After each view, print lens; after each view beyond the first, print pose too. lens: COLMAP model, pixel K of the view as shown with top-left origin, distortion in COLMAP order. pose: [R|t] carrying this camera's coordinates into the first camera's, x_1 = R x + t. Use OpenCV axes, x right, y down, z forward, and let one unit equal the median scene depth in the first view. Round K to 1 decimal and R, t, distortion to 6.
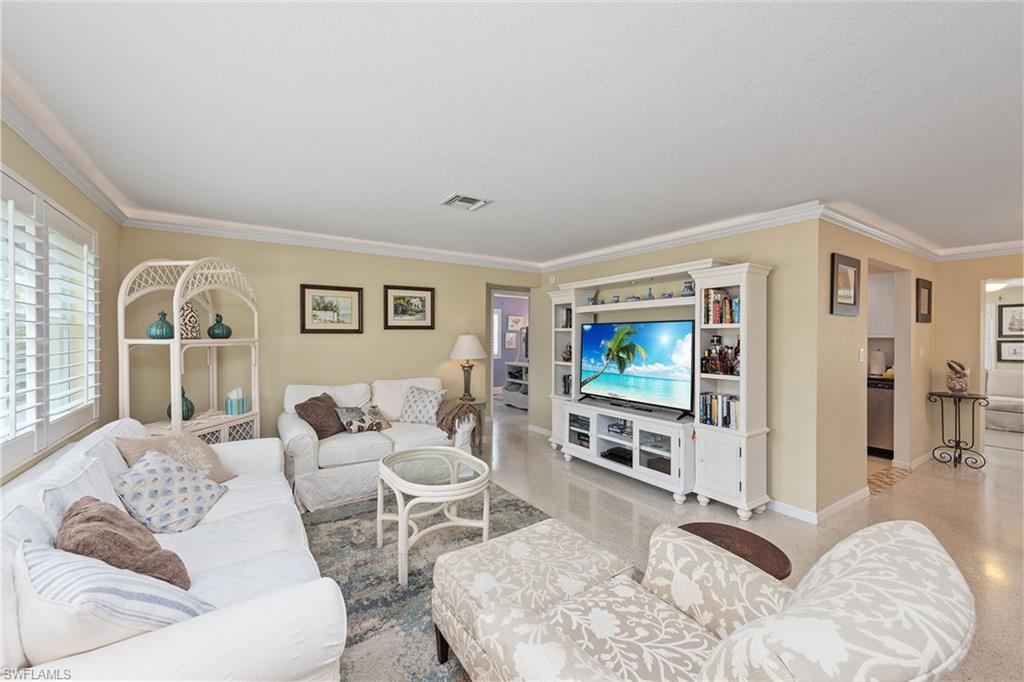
lens RADIAL K [[405.9, 0, 509.8], [0, 405.9, 341.2], [0, 0, 1]] dist [0.001420, 0.000047]
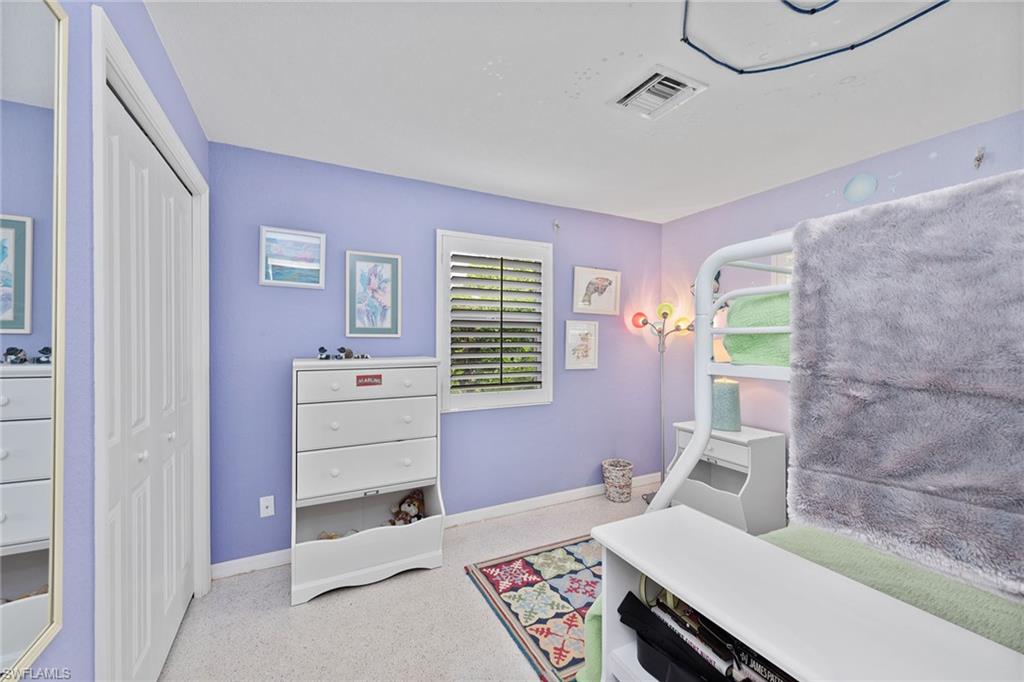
lens RADIAL K [[405.9, 0, 510.8], [0, 405.9, 339.0], [0, 0, 1]] dist [0.001420, 0.000047]
pose [[0.994564, -0.001242, -0.104122, -0.020442], [0.000936, 0.999995, -0.002987, -0.005243], [0.104126, 0.002873, 0.994560, 0.665640]]
